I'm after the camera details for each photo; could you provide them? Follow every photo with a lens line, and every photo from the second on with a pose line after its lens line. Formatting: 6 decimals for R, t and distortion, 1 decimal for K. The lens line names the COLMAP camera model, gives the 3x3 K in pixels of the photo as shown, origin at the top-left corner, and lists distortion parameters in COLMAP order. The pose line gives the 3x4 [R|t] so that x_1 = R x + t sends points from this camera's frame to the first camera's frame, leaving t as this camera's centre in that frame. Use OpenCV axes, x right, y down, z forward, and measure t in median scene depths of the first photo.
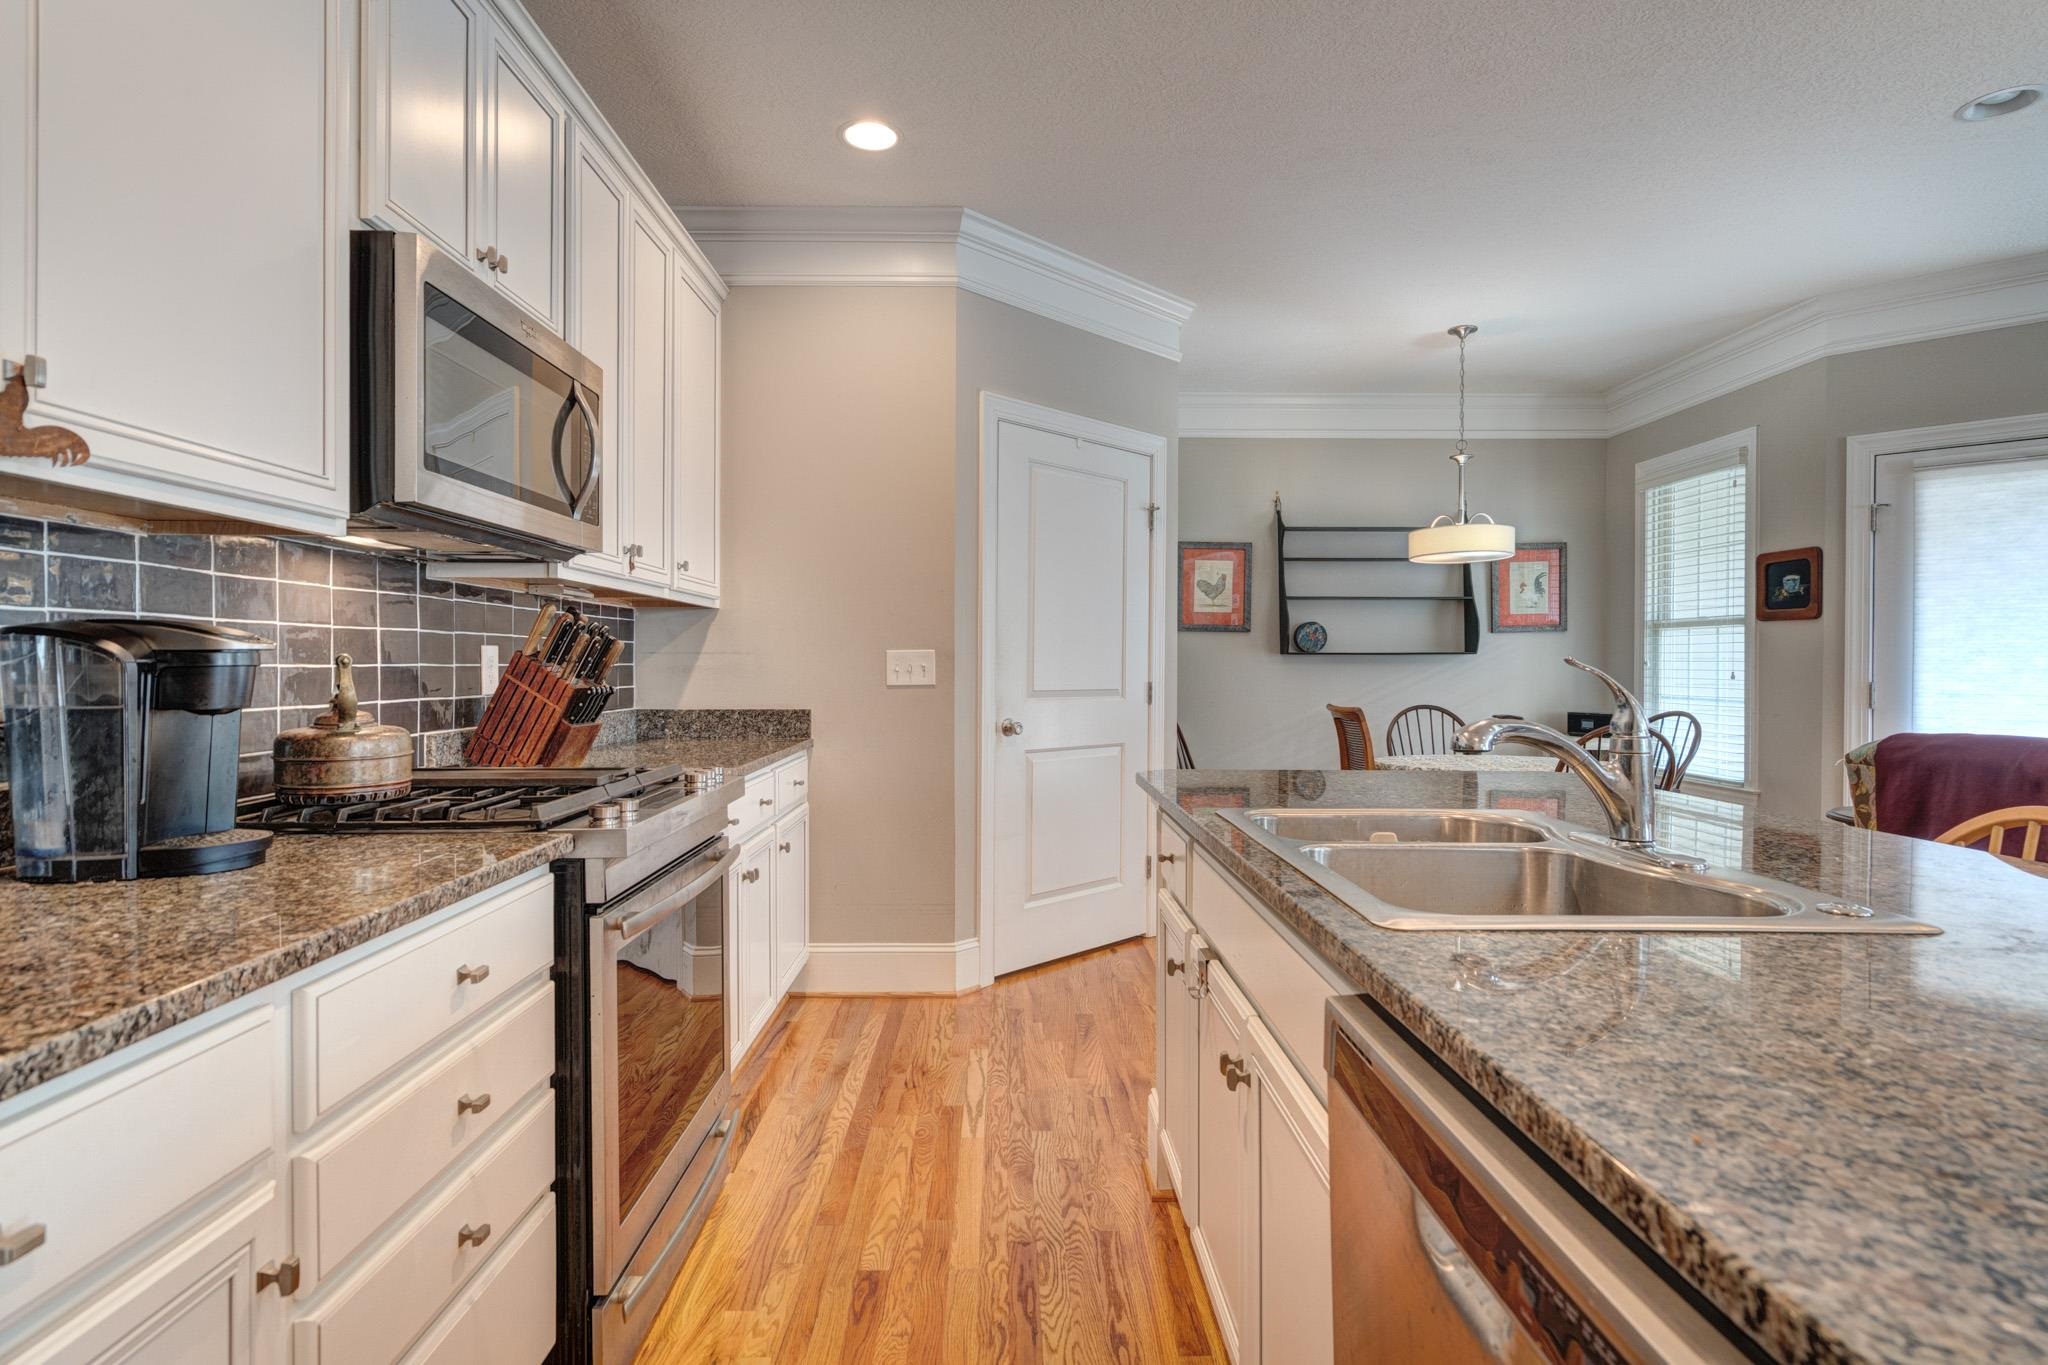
lens RADIAL K [[1083.5, 0, 1012.1], [0, 1083.5, 668.1], [0, 0, 1]] dist [0.003995, 0.000628]
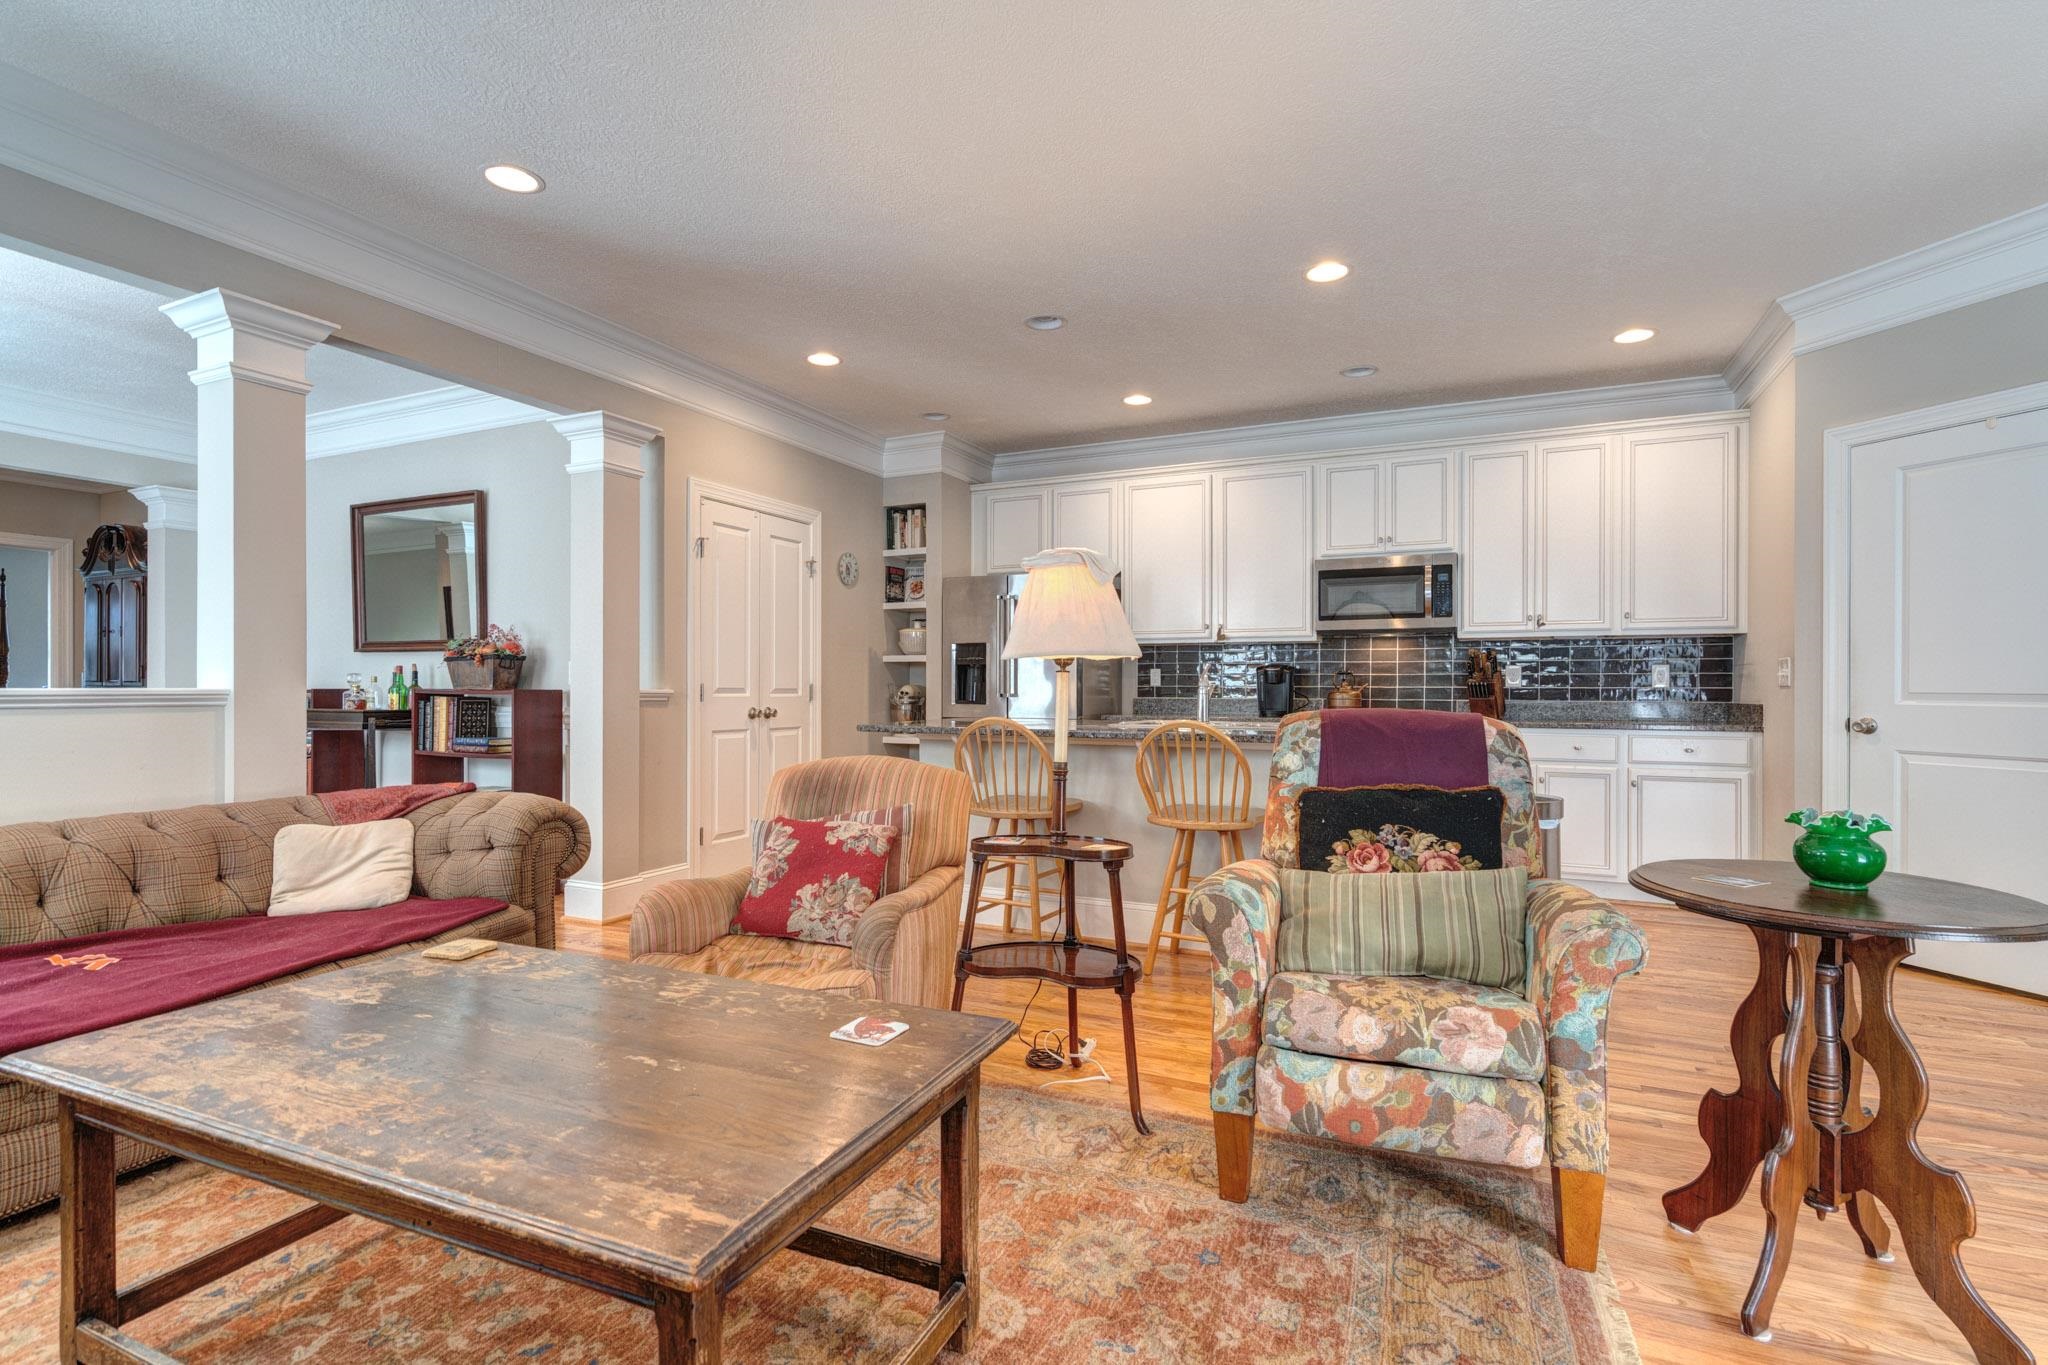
lens RADIAL K [[957.6, 0, 1014.8], [0, 957.6, 693.9], [0, 0, 1]] dist [-0.005347, 0.004441]
pose [[-0.447264, 0.002585, -0.894398, 0.955524], [-0.007120, 0.999954, 0.006451, 0.018186], [0.894374, 0.009253, -0.447224, 0.512514]]
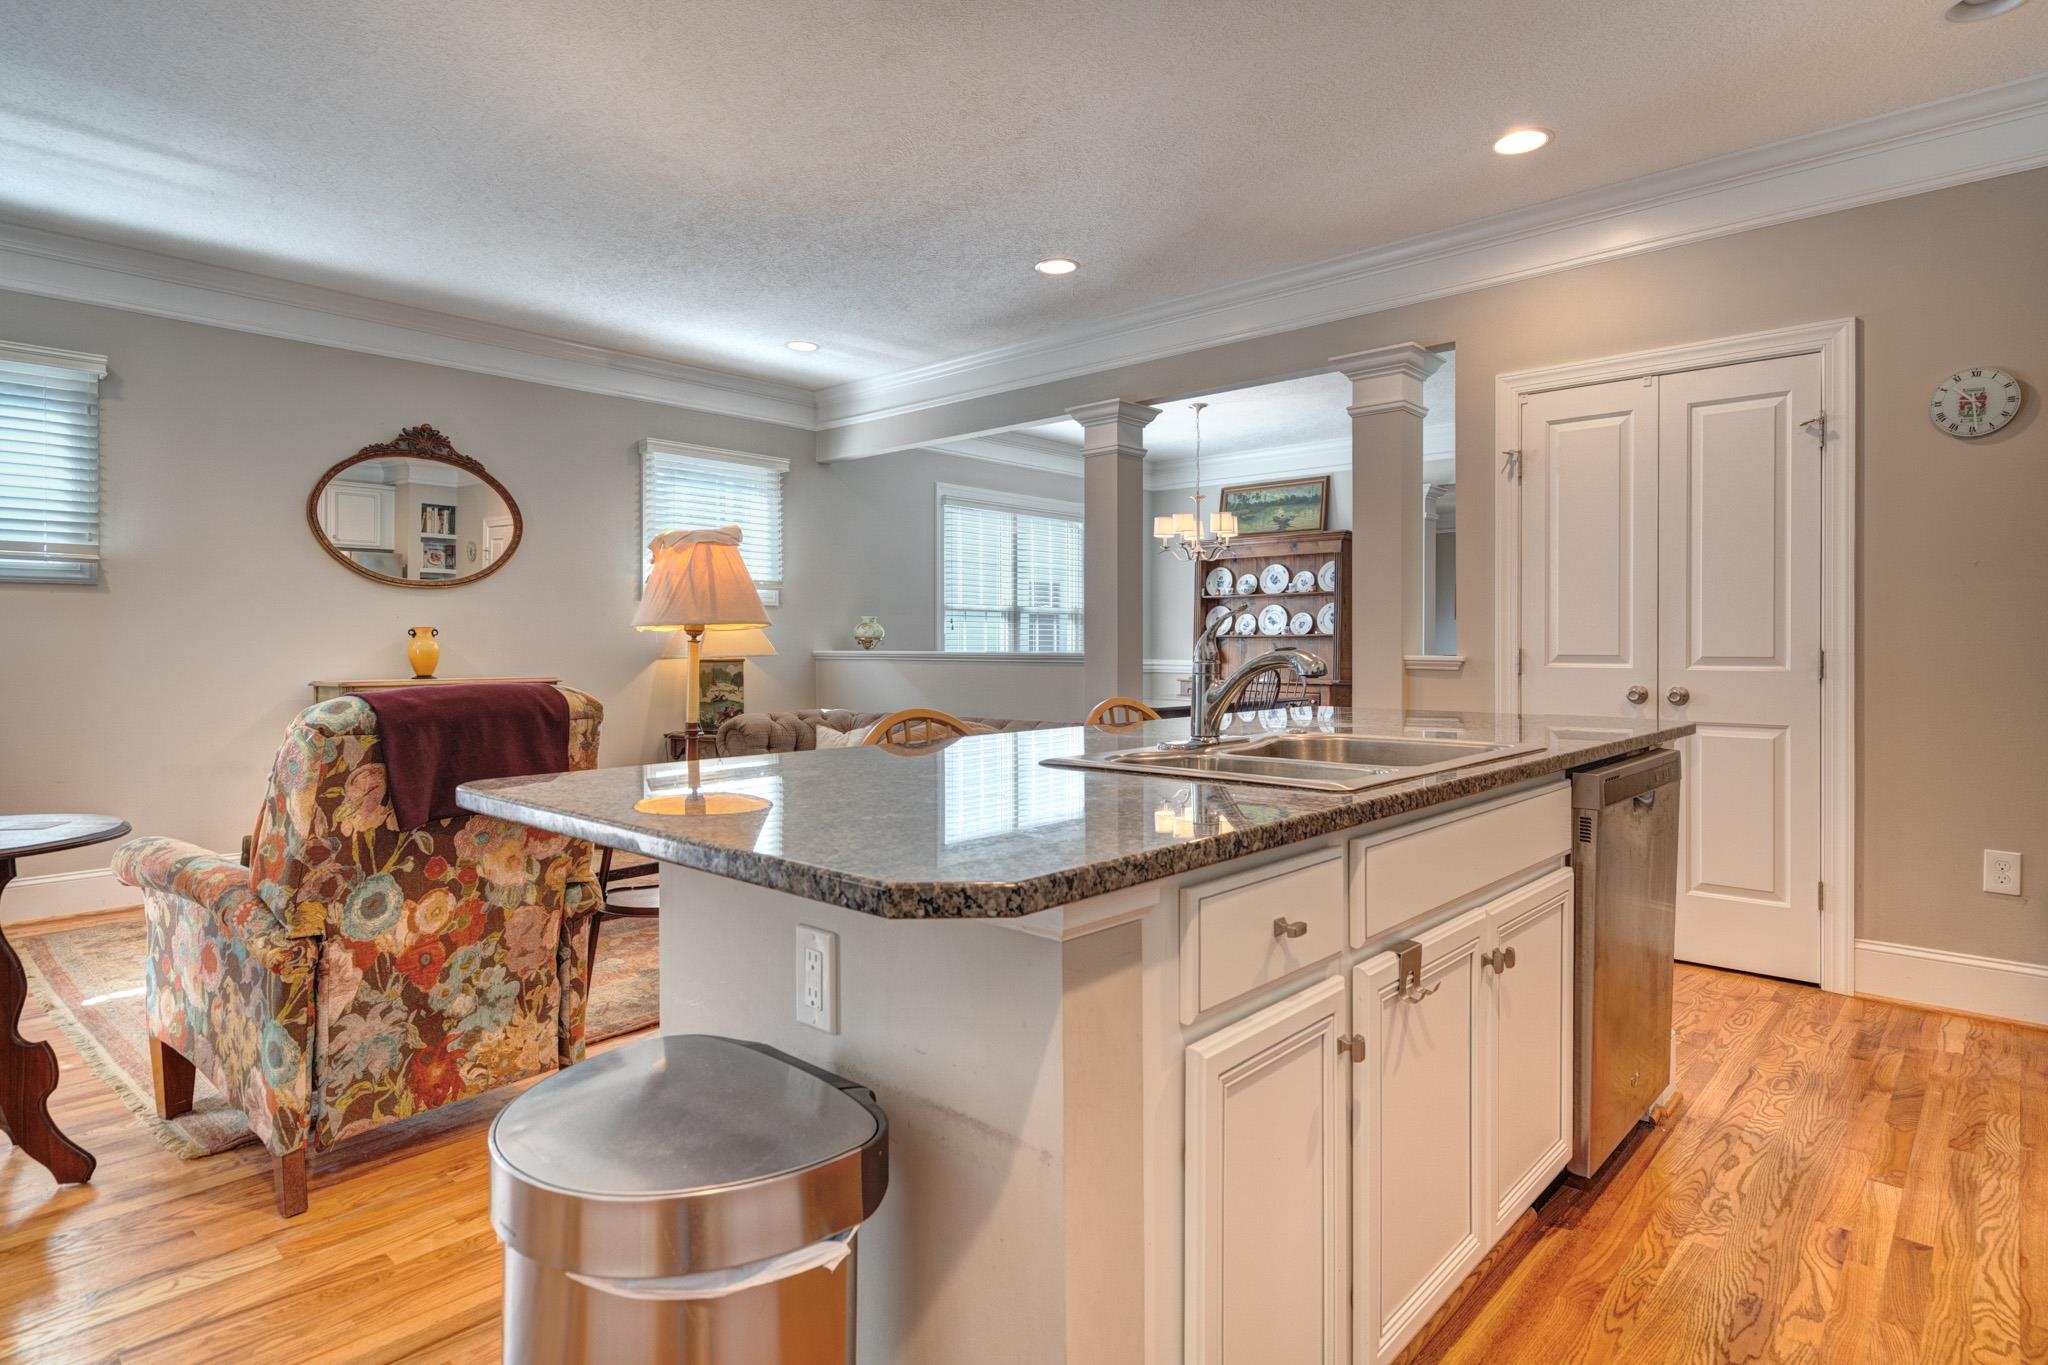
lens RADIAL K [[1083.5, 0, 1024.1], [0, 1083.5, 651.4], [0, 0, 1]] dist [0.003995, 0.000628]
pose [[-0.727173, -0.007862, 0.686409, -0.056543], [0.000555, 0.999927, 0.012040, 0.008296], [-0.686454, 0.009136, -0.727116, 0.635722]]
